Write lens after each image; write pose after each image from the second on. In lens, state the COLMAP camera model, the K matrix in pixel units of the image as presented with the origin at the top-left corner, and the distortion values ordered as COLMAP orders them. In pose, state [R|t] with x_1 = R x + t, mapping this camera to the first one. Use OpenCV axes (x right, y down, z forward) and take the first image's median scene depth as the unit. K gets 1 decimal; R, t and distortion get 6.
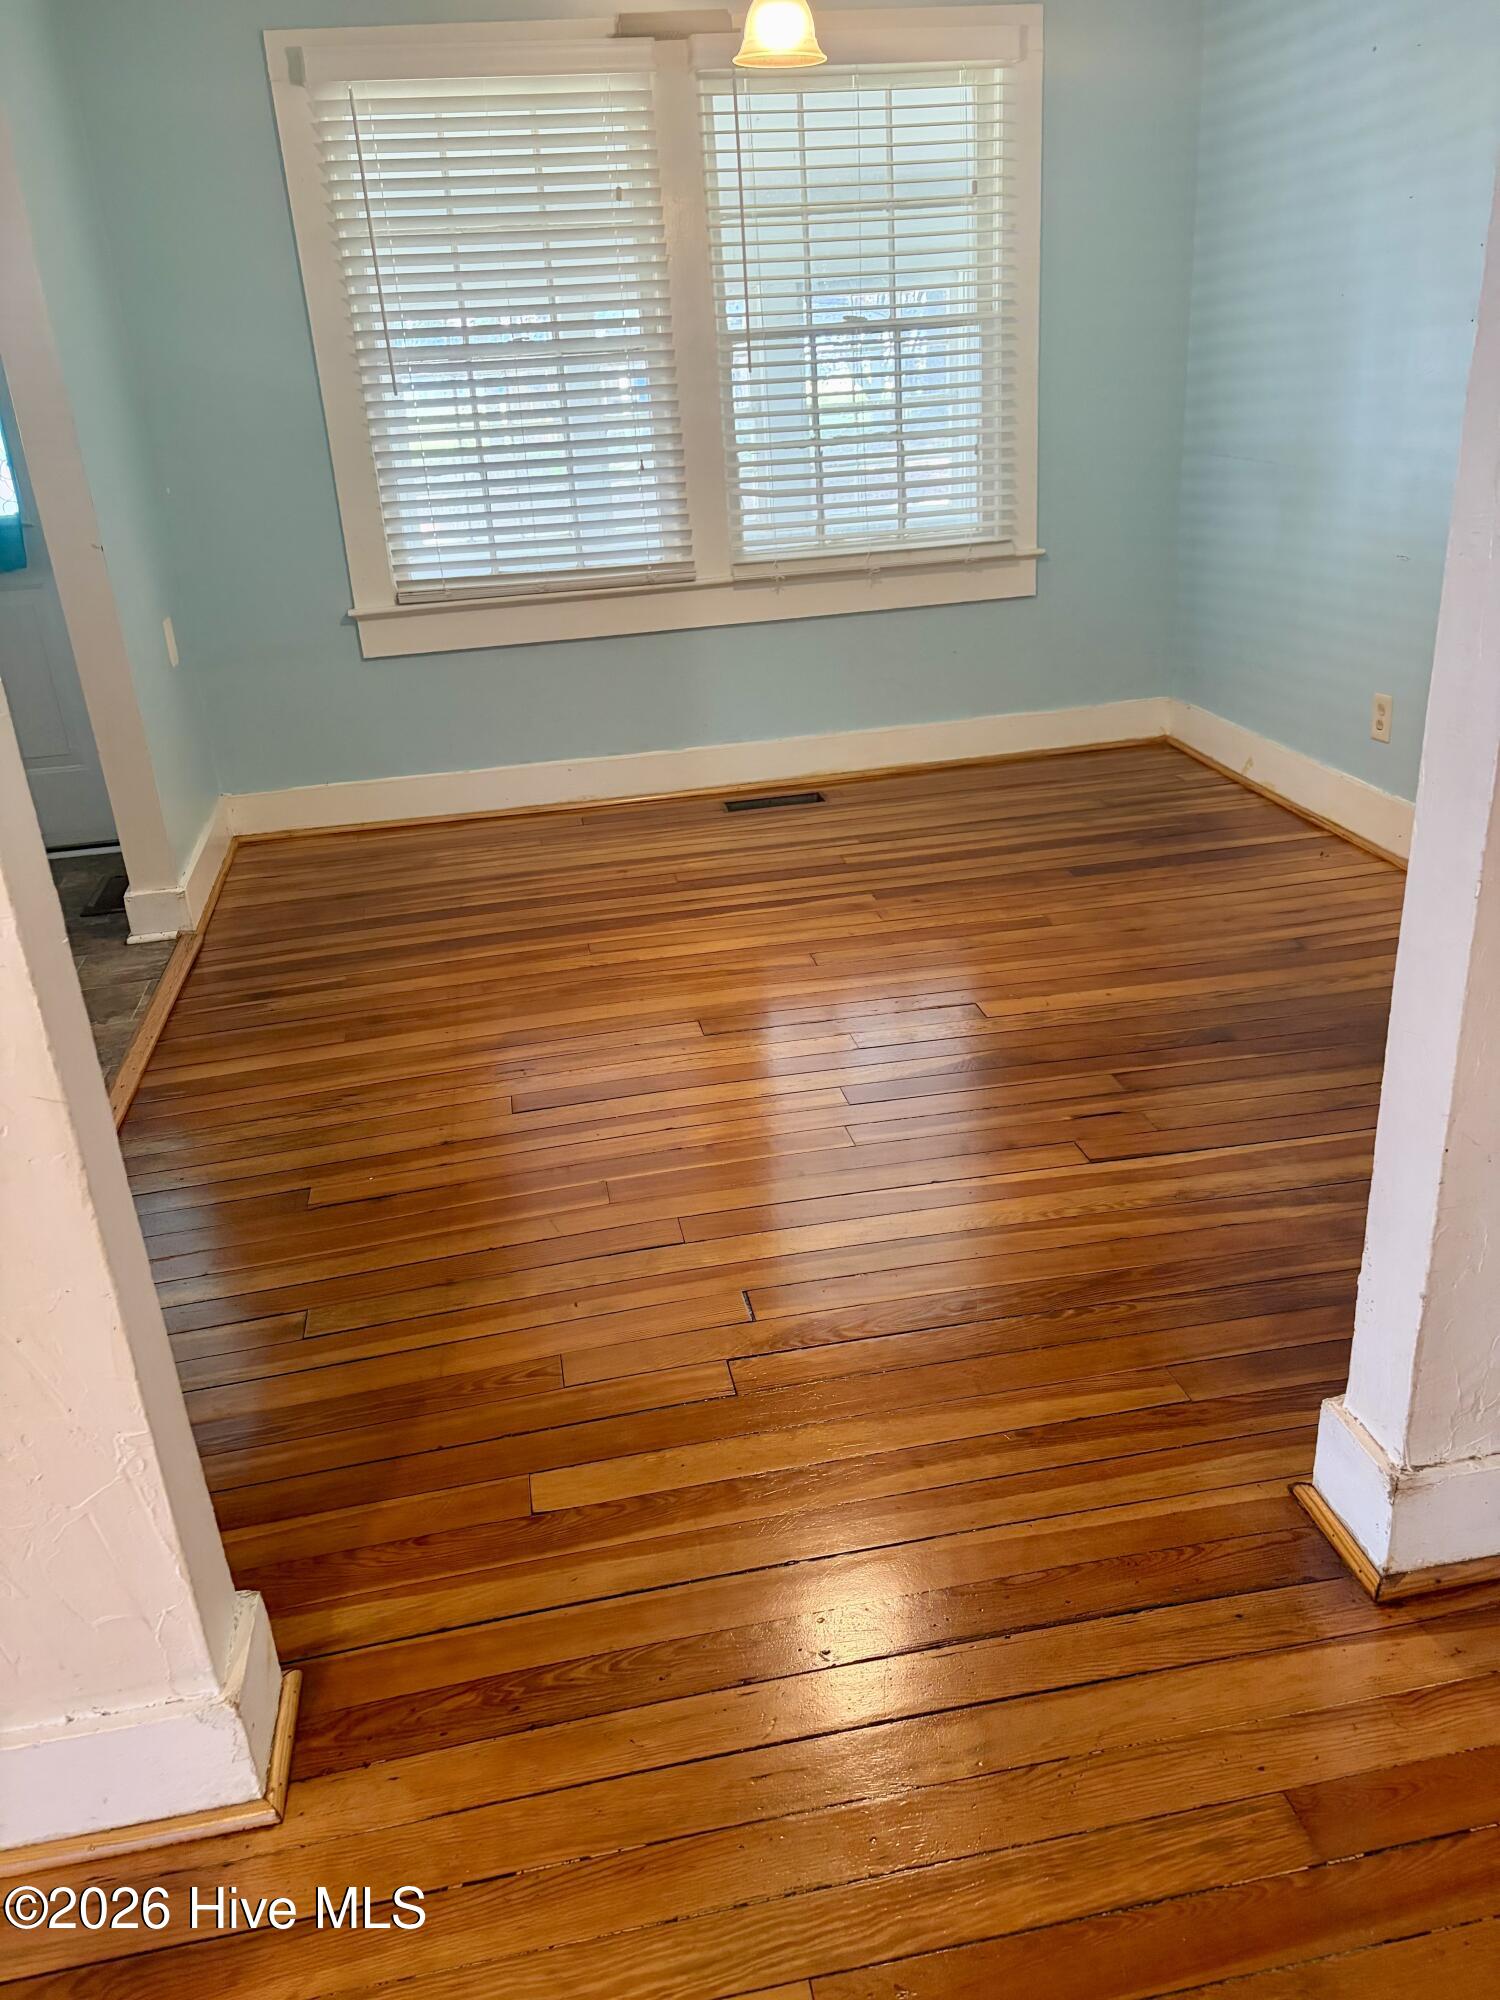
lens RADIAL K [[1512.5, 0, 757.6], [0, 1512.5, 1018.8], [0, 0, 1]] dist [0.011688, -0.001590]
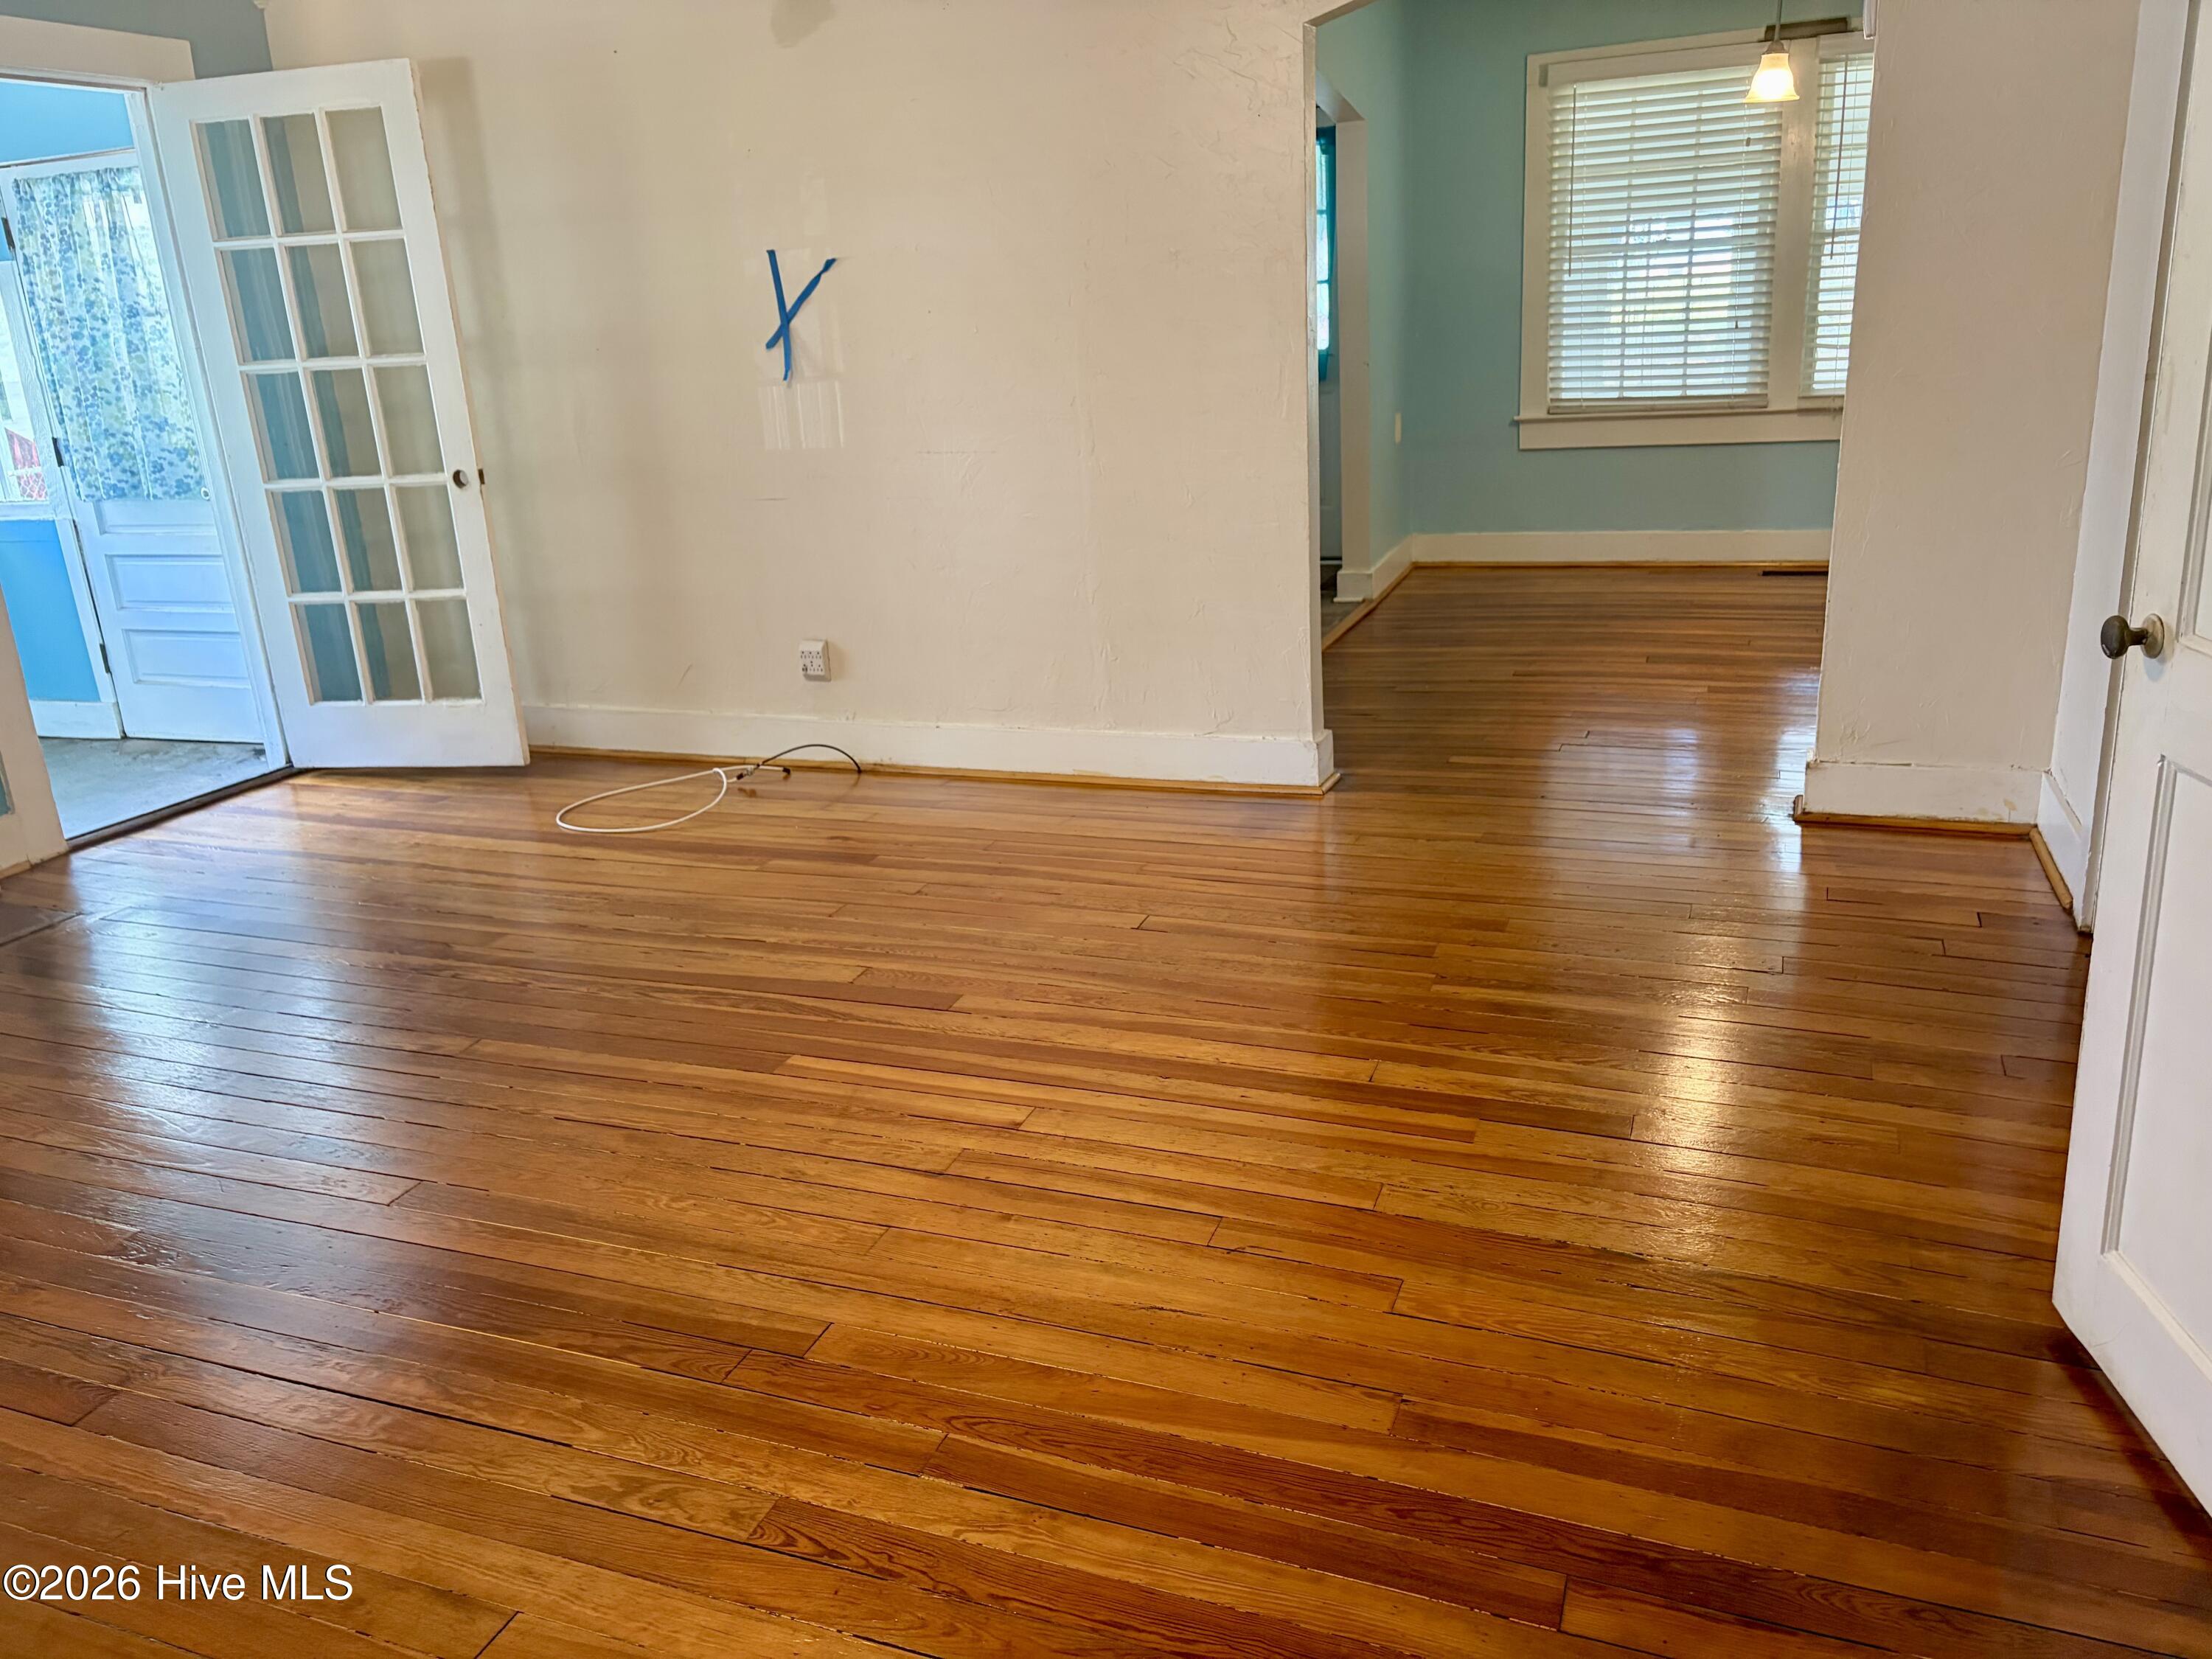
lens RADIAL K [[1672.9, 0, 1090.0], [0, 1672.9, 827.6], [0, 0, 1]] dist [0.011688, -0.001590]
pose [[0.843899, 0.170804, -0.508587, 0.289653], [-0.202144, 0.979334, -0.006517, 0.226364], [0.496963, 0.108308, 0.860986, -0.595701]]
